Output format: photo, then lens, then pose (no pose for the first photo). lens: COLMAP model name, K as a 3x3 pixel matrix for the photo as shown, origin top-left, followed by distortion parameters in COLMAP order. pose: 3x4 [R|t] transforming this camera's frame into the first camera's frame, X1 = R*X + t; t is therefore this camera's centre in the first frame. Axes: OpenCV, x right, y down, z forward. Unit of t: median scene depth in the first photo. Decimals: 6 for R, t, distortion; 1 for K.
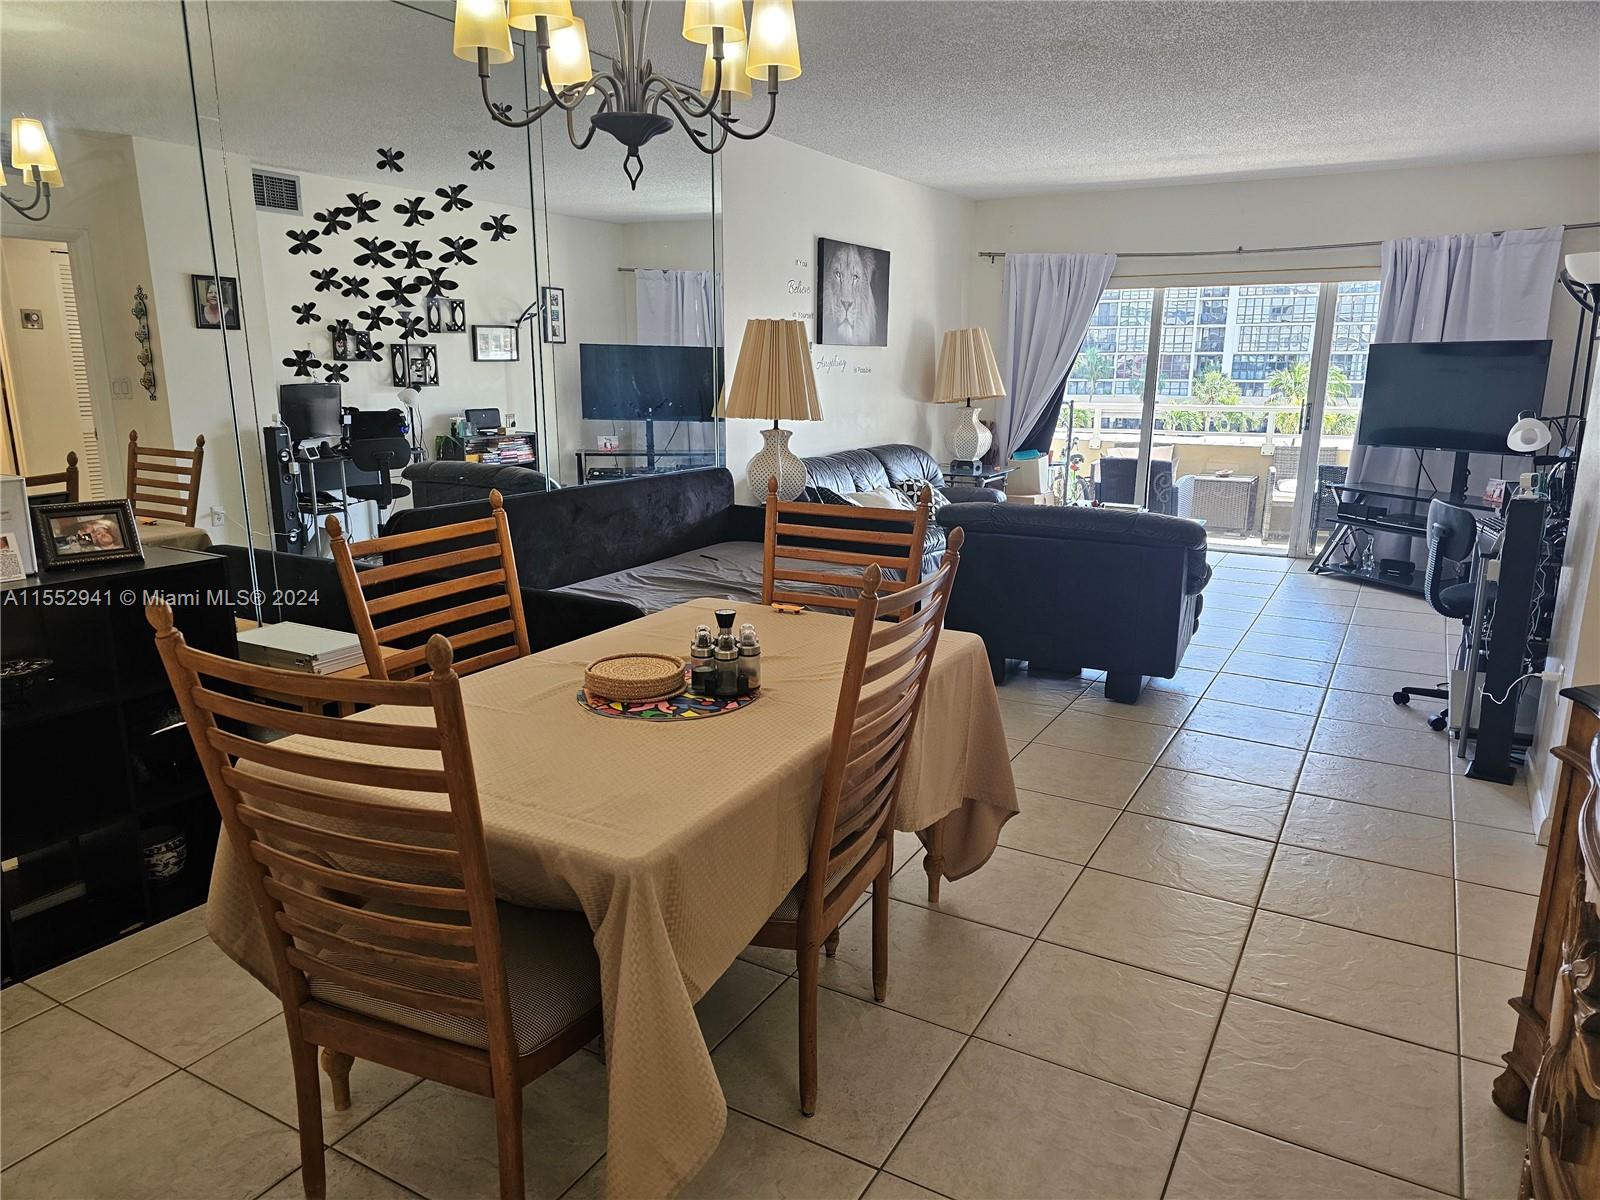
lens RADIAL K [[1071.1, 0, 801.5], [0, 1071.1, 594.2], [0, 0, 1]] dist [0.081079, -0.071330]
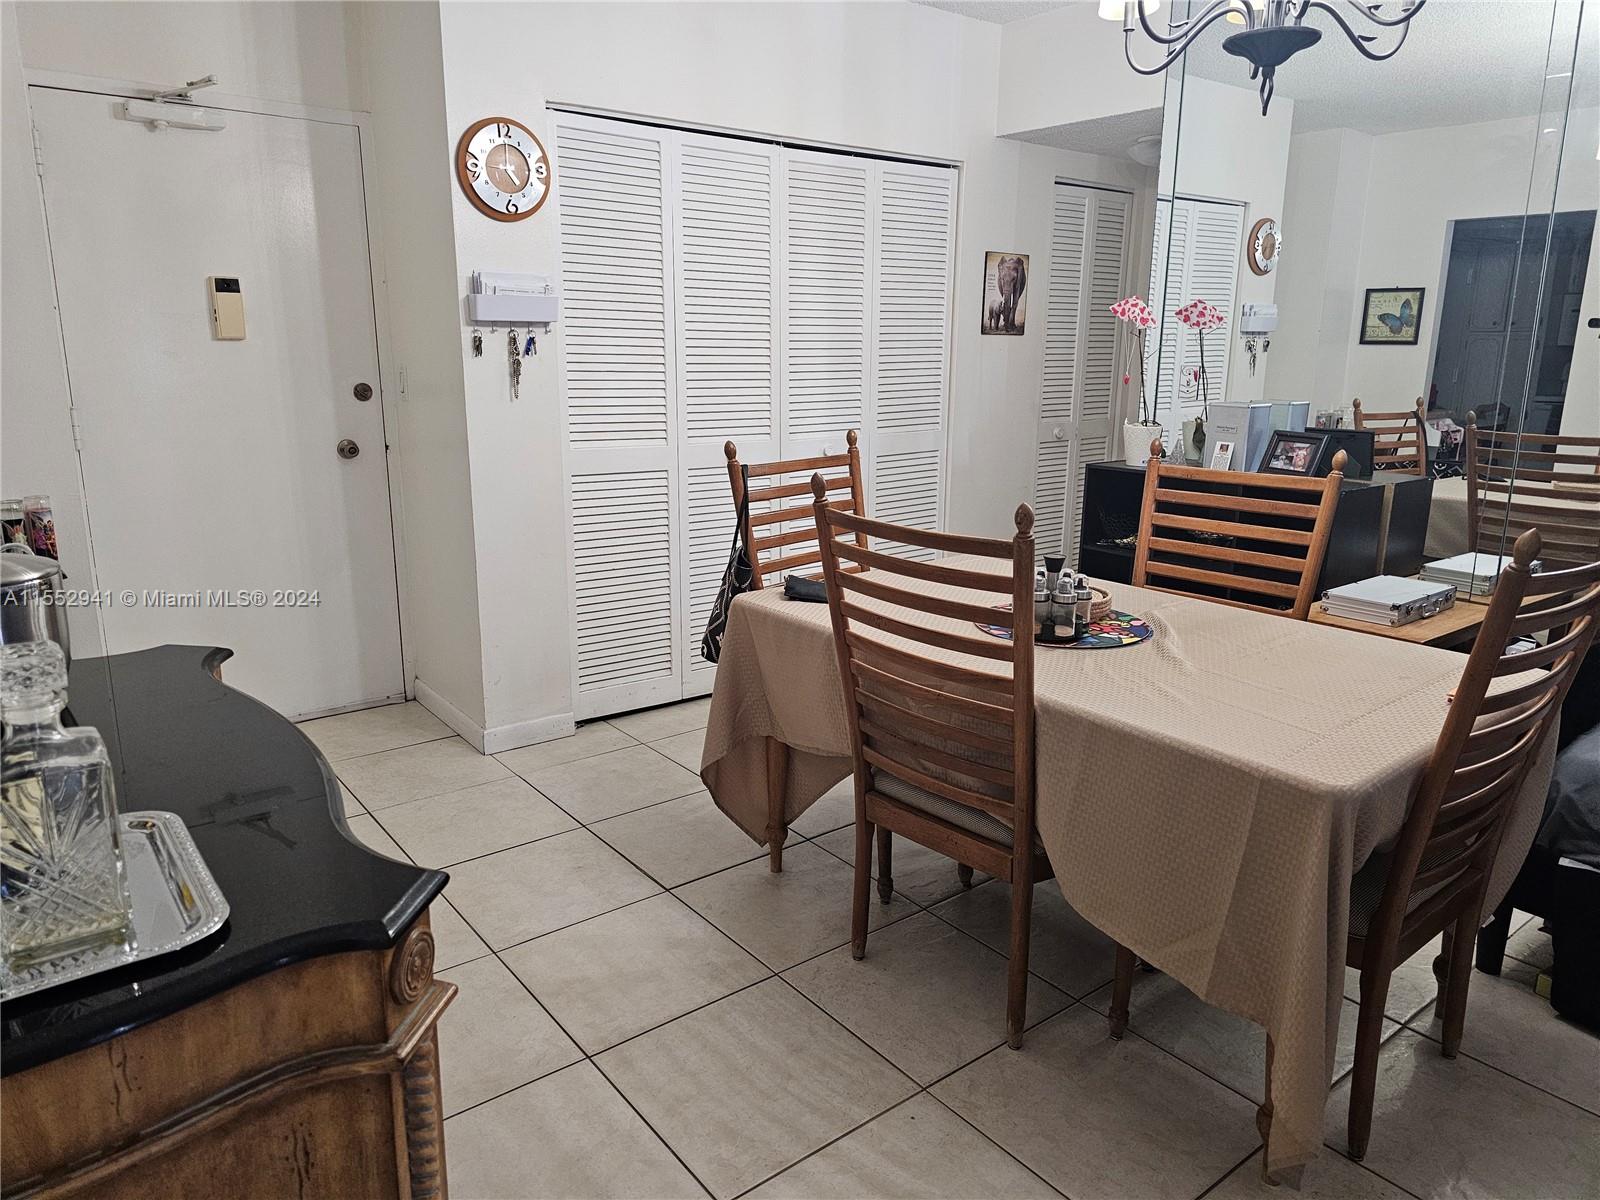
lens RADIAL K [[1071.1, 0, 801.5], [0, 1071.1, 594.2], [0, 0, 1]] dist [0.081079, -0.071330]
pose [[-0.372823, 0.208349, -0.904209, 0.572394], [-0.206264, 0.931476, 0.299679, -0.125272], [0.904687, 0.298233, -0.304301, 0.676662]]
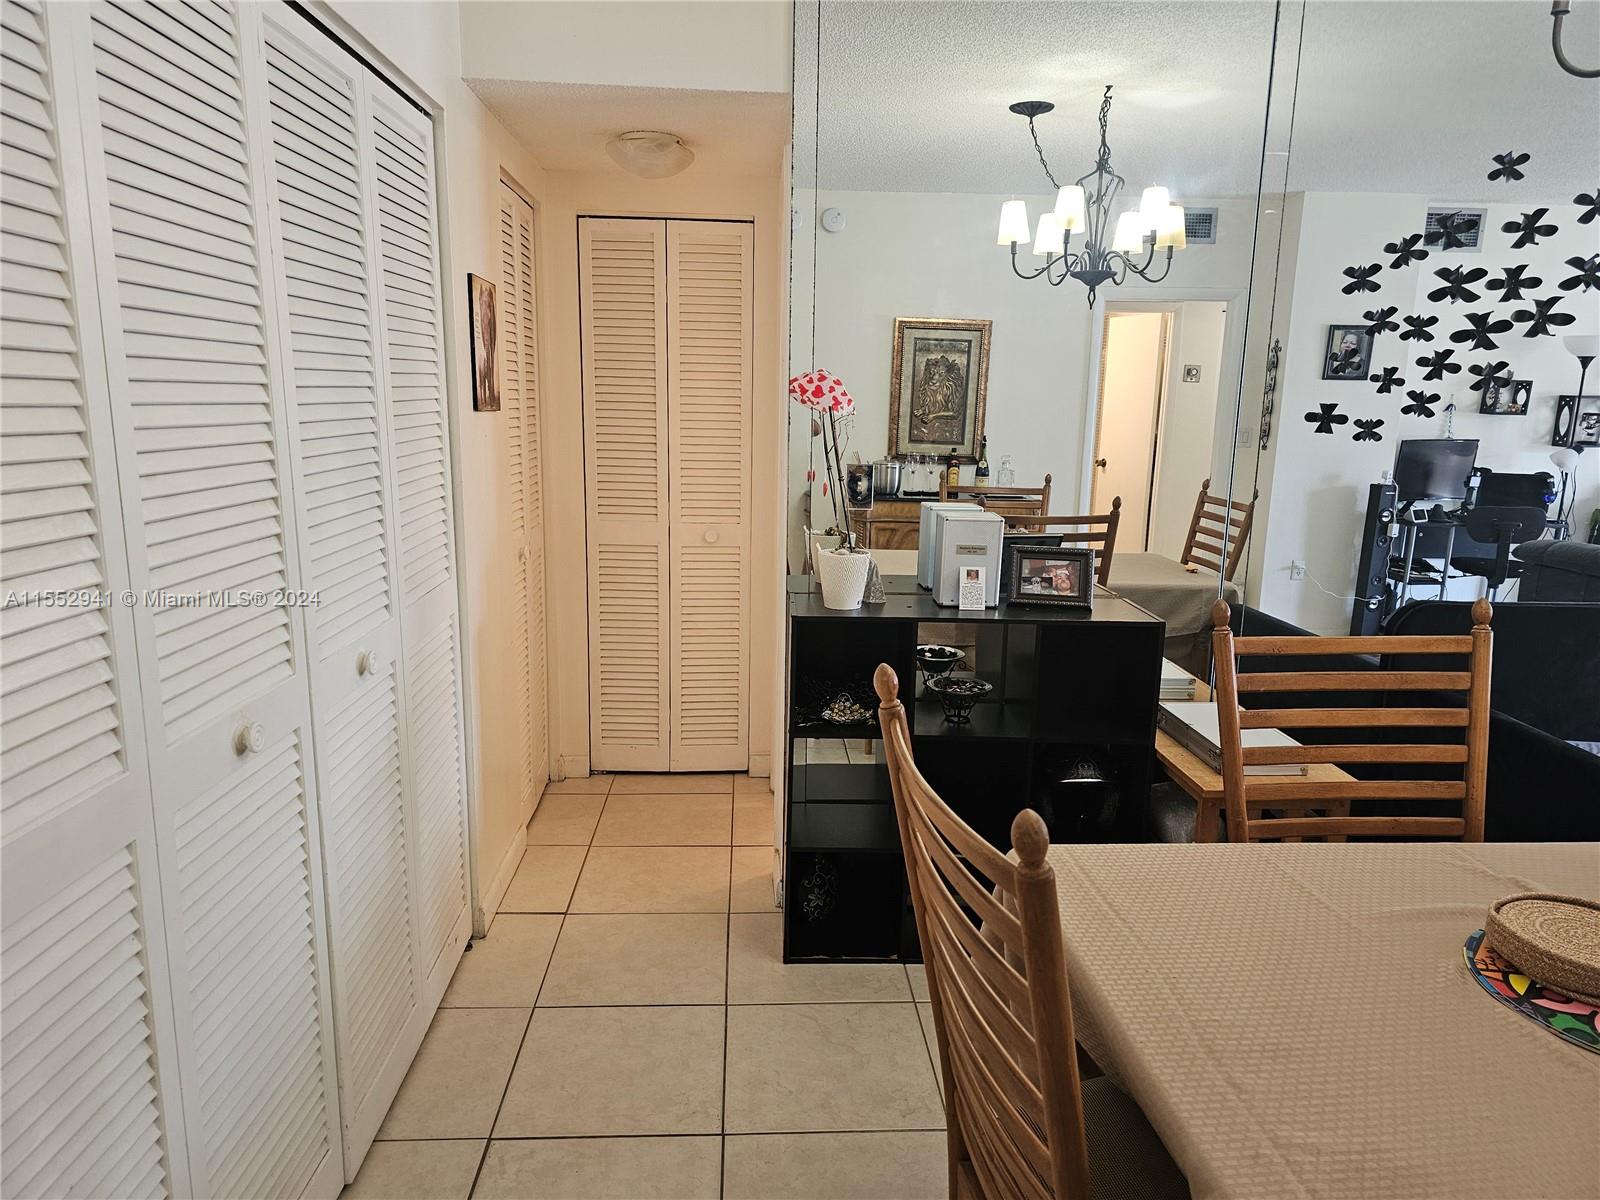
lens RADIAL K [[1071.1, 0, 801.5], [0, 1071.1, 594.2], [0, 0, 1]] dist [0.081079, -0.071330]
pose [[0.541513, 0.163393, -0.824661, 0.050621], [-0.199712, 0.977853, 0.062604, -0.041610], [0.816626, 0.130794, 0.562152, 0.170984]]
